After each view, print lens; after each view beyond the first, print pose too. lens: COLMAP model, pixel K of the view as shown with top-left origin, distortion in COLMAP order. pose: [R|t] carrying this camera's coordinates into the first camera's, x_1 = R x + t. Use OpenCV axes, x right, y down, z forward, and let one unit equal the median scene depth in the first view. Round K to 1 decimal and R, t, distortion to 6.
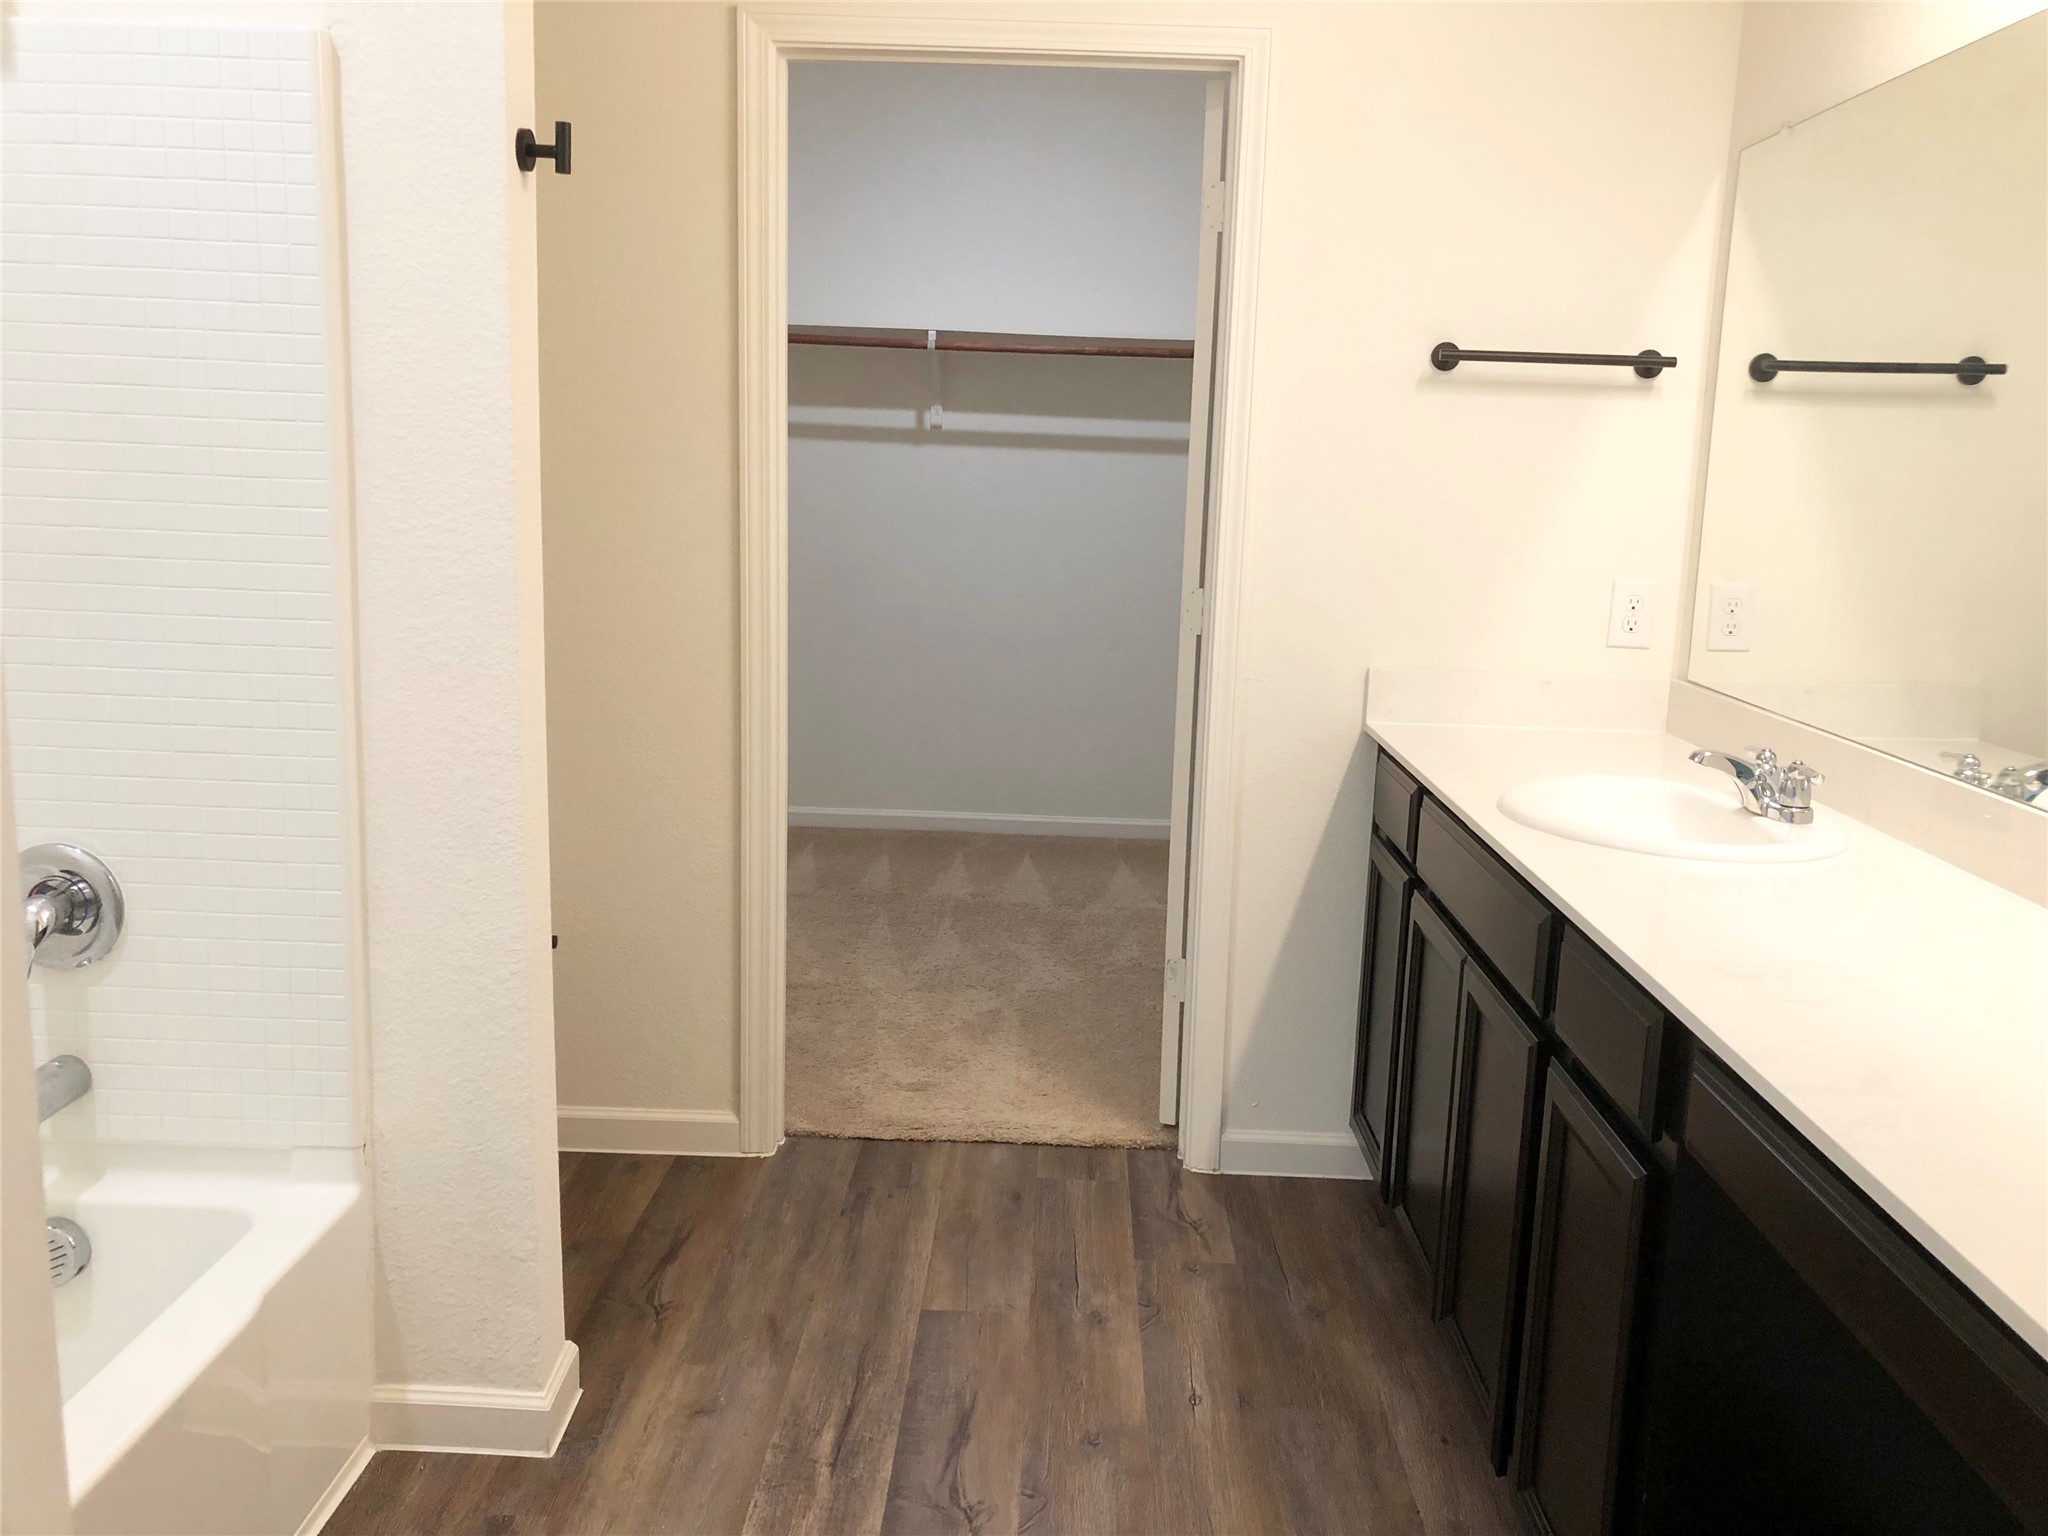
lens RADIAL K [[1669.1, 0, 1024.0], [0, 1669.1, 768.0], [0, 0, 1]] dist [0.001757, 0.000356]
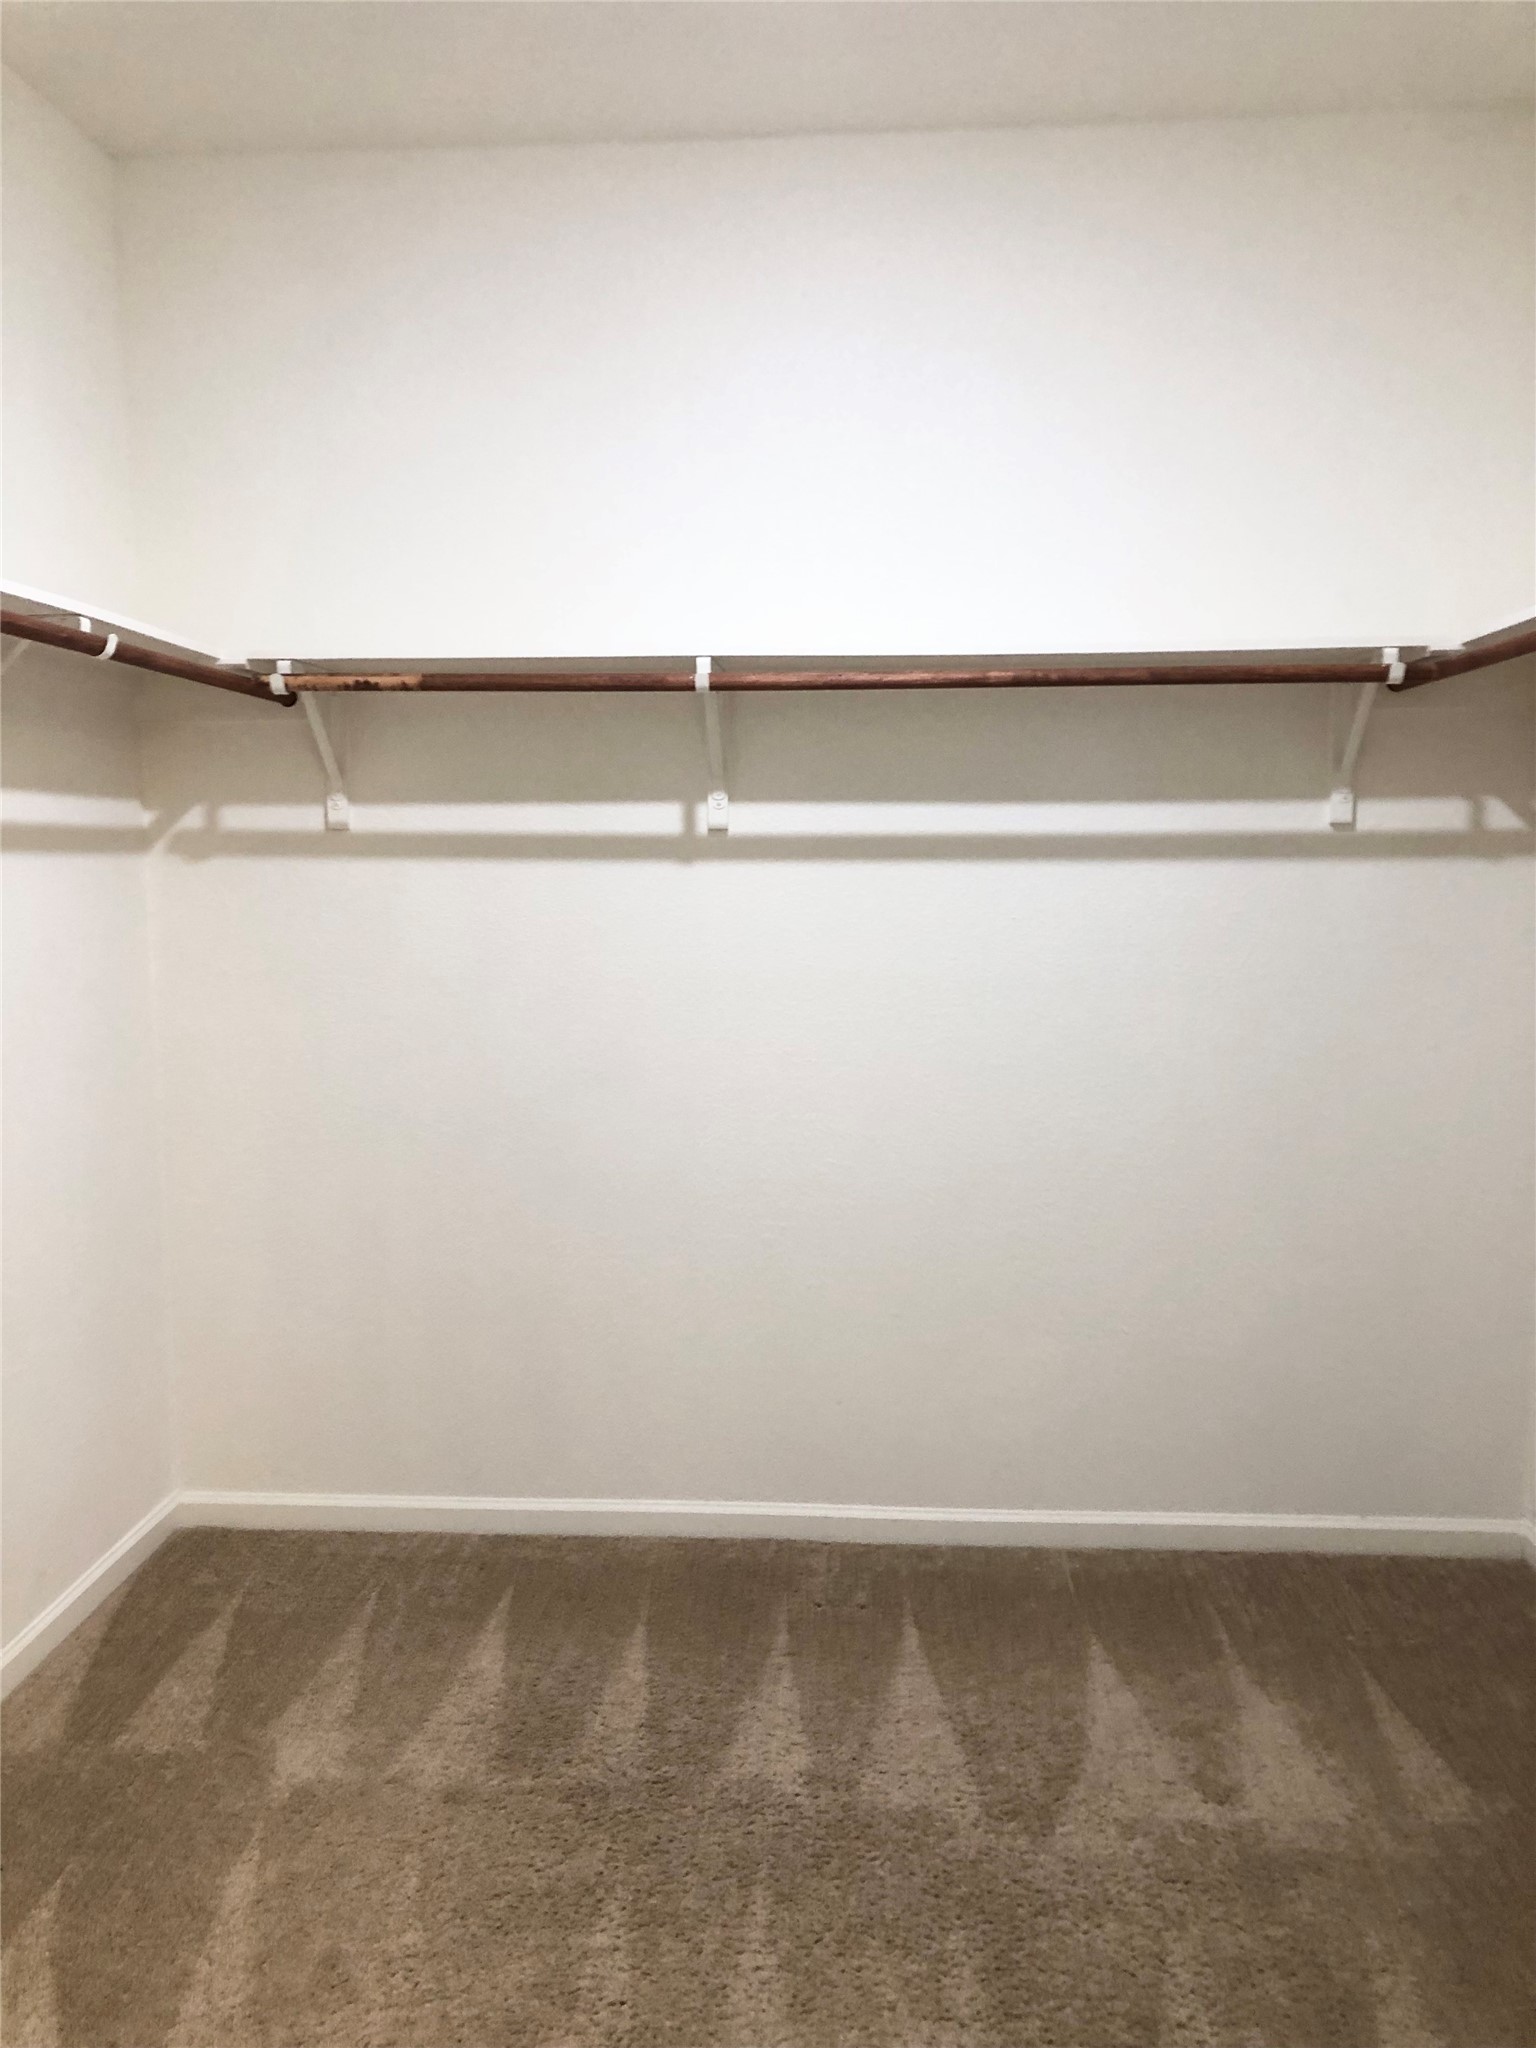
lens RADIAL K [[1669.1, 0, 768.0], [0, 1669.1, 1024.0], [0, 0, 1]] dist [0.001757, 0.000356]
pose [[0.998723, -0.031844, -0.039211, -0.016233], [0.028310, 0.995754, -0.087589, -0.093628], [0.041834, 0.086367, 0.995385, 0.466183]]
